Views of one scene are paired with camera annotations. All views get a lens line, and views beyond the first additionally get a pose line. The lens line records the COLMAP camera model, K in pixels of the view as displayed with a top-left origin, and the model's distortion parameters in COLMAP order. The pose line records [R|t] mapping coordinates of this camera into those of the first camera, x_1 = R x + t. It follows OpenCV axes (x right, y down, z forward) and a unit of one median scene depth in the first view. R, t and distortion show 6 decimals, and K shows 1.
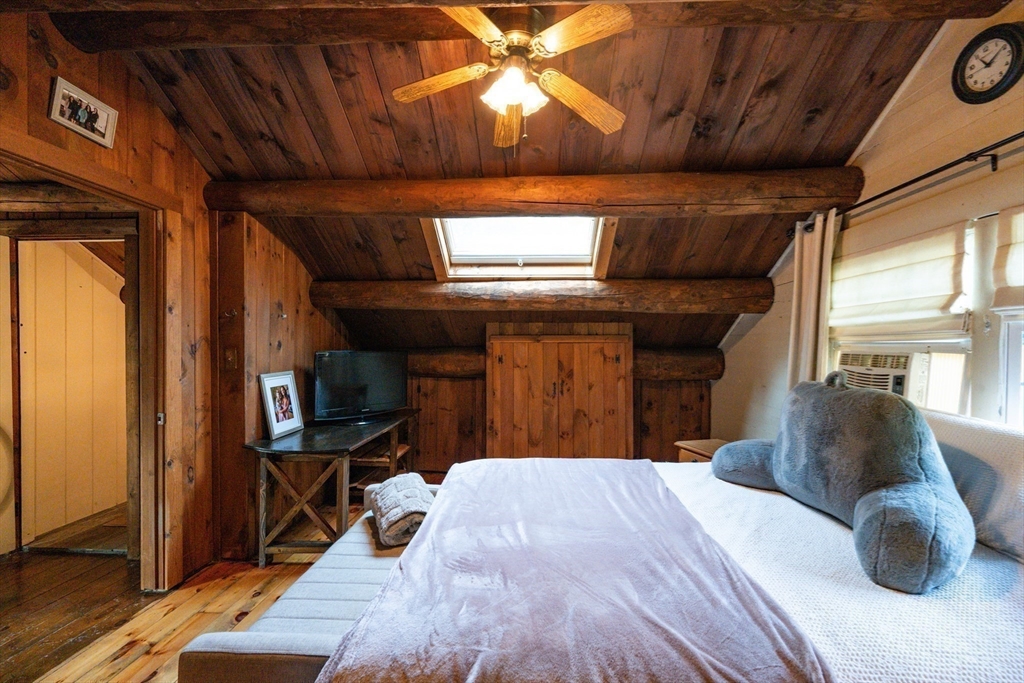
lens RADIAL K [[416.9, 0, 510.0], [0, 416.9, 349.7], [0, 0, 1]] dist [0.000114, -0.000321]
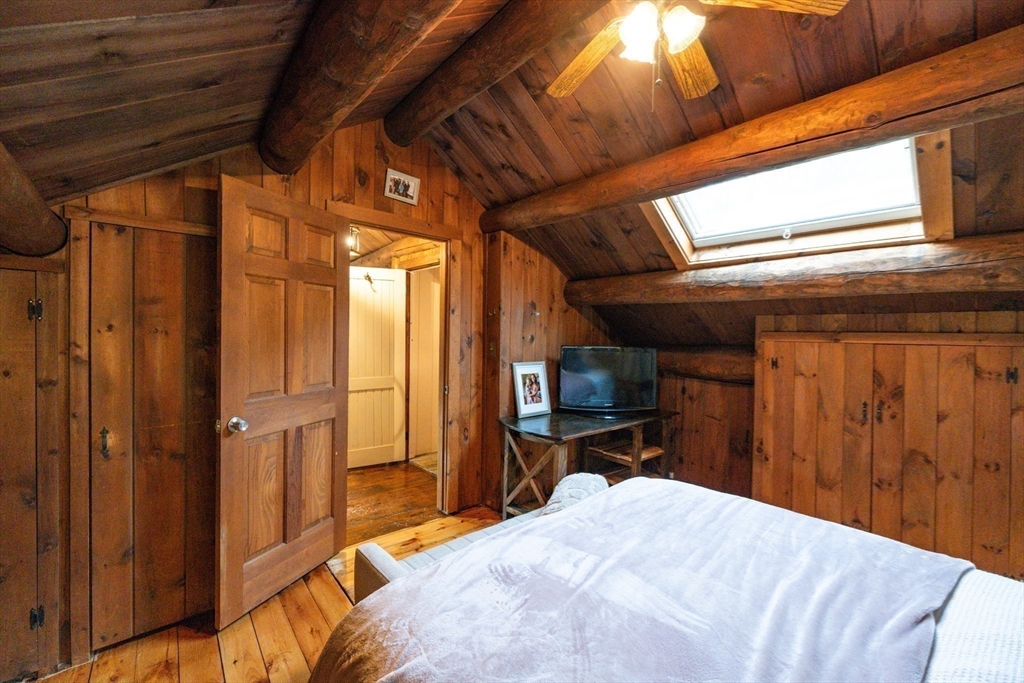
lens RADIAL K [[414.8, 0, 512.0], [0, 414.8, 341.5], [0, 0, 1]] dist [-0.001578, -0.000291]
pose [[0.688280, 0.024762, -0.725022, 0.270827], [-0.030354, 0.999525, 0.005321, -0.008464], [0.724810, 0.018345, 0.688705, 0.168664]]
